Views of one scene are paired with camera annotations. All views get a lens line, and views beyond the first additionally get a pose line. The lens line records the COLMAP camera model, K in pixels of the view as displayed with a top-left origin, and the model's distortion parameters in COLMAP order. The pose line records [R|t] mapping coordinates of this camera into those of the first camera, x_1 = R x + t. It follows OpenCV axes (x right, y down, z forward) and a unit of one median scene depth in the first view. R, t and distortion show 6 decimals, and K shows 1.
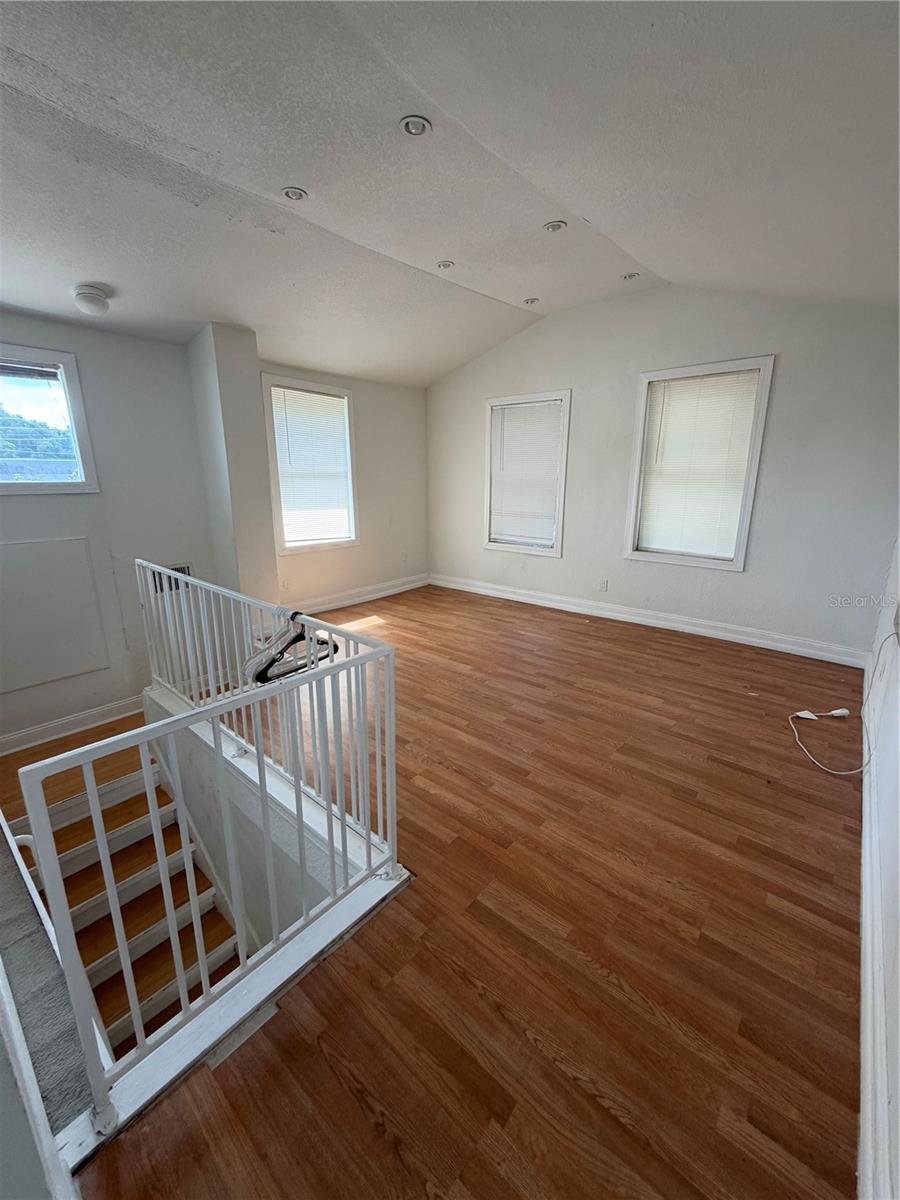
lens RADIAL K [[481.0, 0, 449.5], [0, 481.0, 598.5], [0, 0, 1]] dist [0.001160, -0.000177]
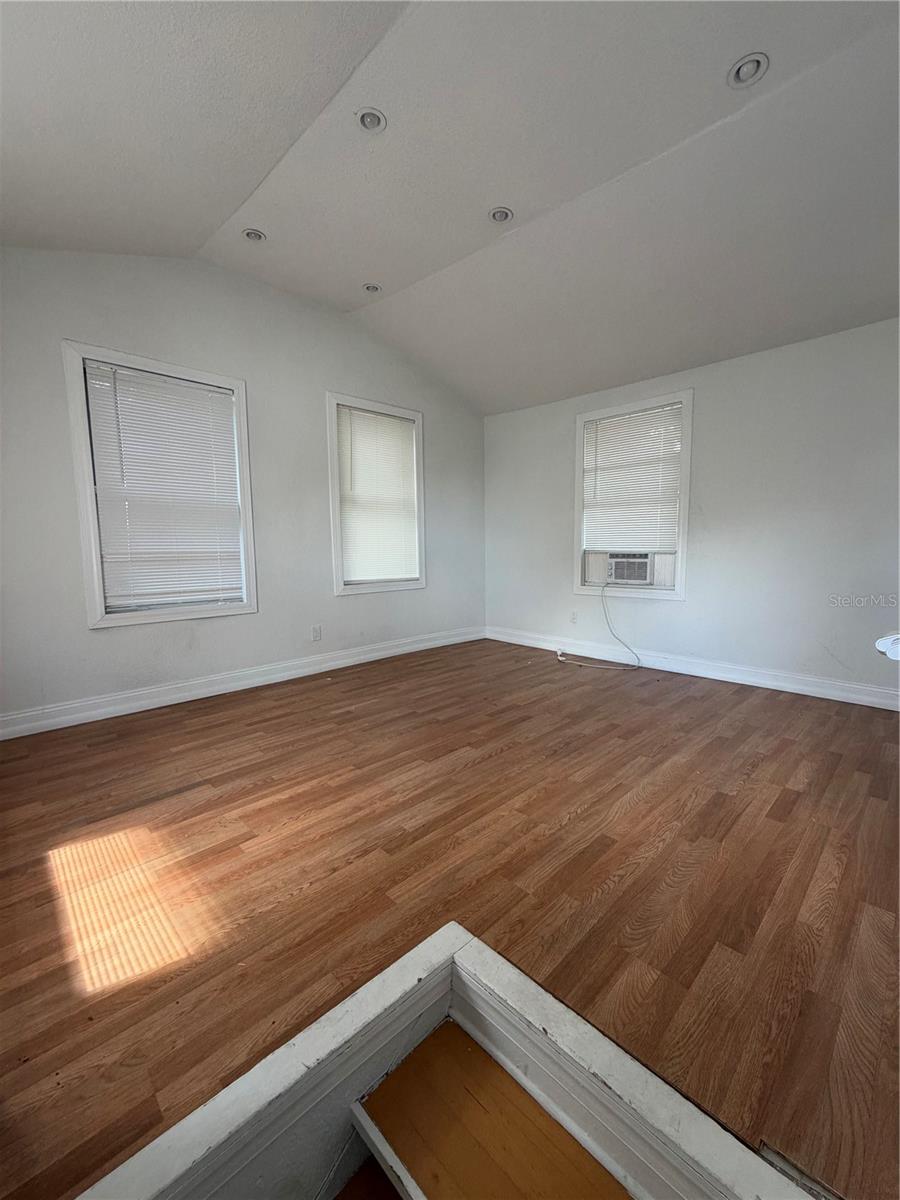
lens RADIAL K [[481.0, 0, 449.6], [0, 481.0, 596.5], [0, 0, 1]] dist [0.001160, -0.000177]
pose [[0.099591, -0.105774, 0.989391, -0.526553], [0.261604, 0.962137, 0.076527, -0.104745], [-0.960023, 0.251207, 0.123491, 0.770934]]
